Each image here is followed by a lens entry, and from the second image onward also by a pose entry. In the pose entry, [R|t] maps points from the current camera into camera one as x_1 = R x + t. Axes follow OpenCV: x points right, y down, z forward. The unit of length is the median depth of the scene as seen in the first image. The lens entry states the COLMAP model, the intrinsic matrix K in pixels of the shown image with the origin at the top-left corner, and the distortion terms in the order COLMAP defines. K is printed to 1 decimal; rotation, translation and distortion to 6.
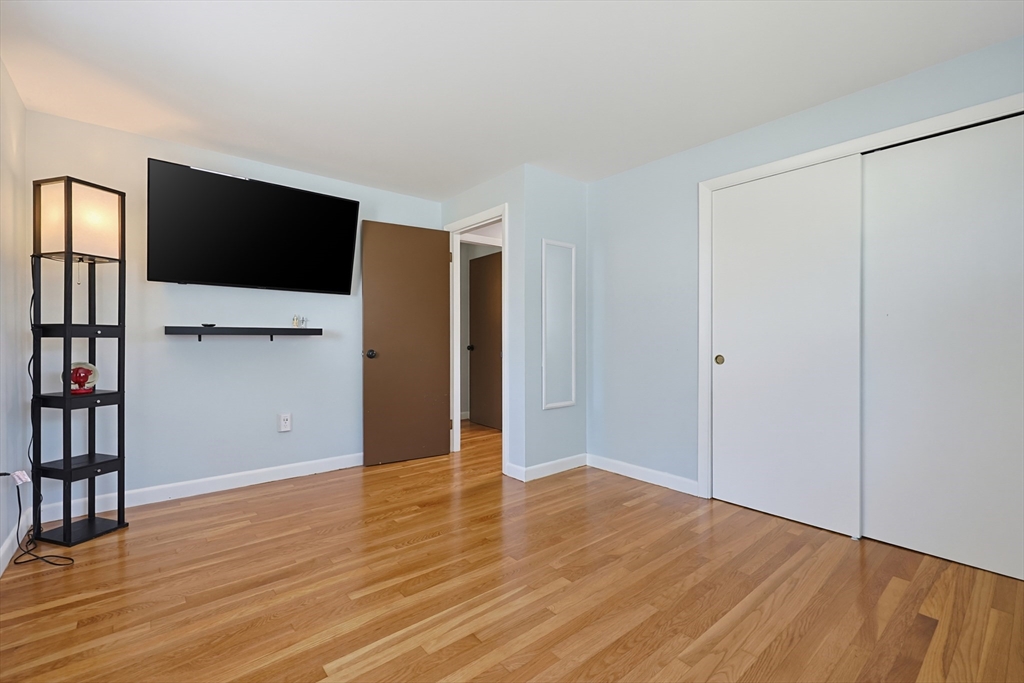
lens RADIAL K [[442.8, 0, 507.4], [0, 442.8, 340.4], [0, 0, 1]] dist [0.002309, 0.000417]
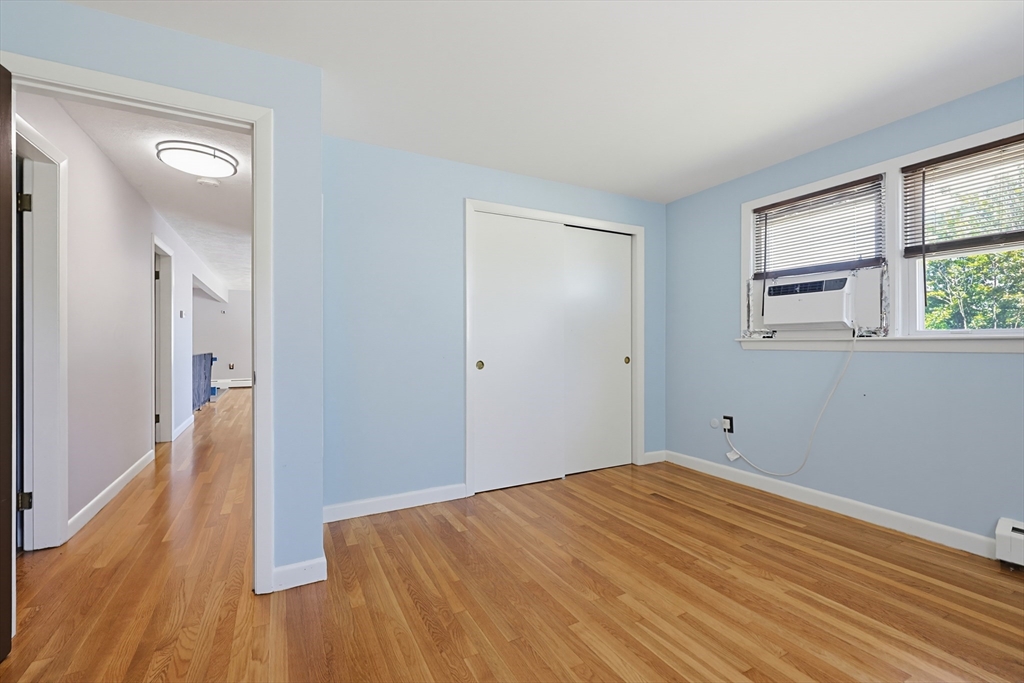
lens RADIAL K [[442.8, 0, 507.4], [0, 442.8, 340.4], [0, 0, 1]] dist [0.002309, 0.000417]
pose [[0.204411, 0.005804, 0.978868, -0.712386], [0.009785, 0.999920, -0.007972, -0.010499], [-0.978836, 0.011208, 0.204338, 0.851520]]
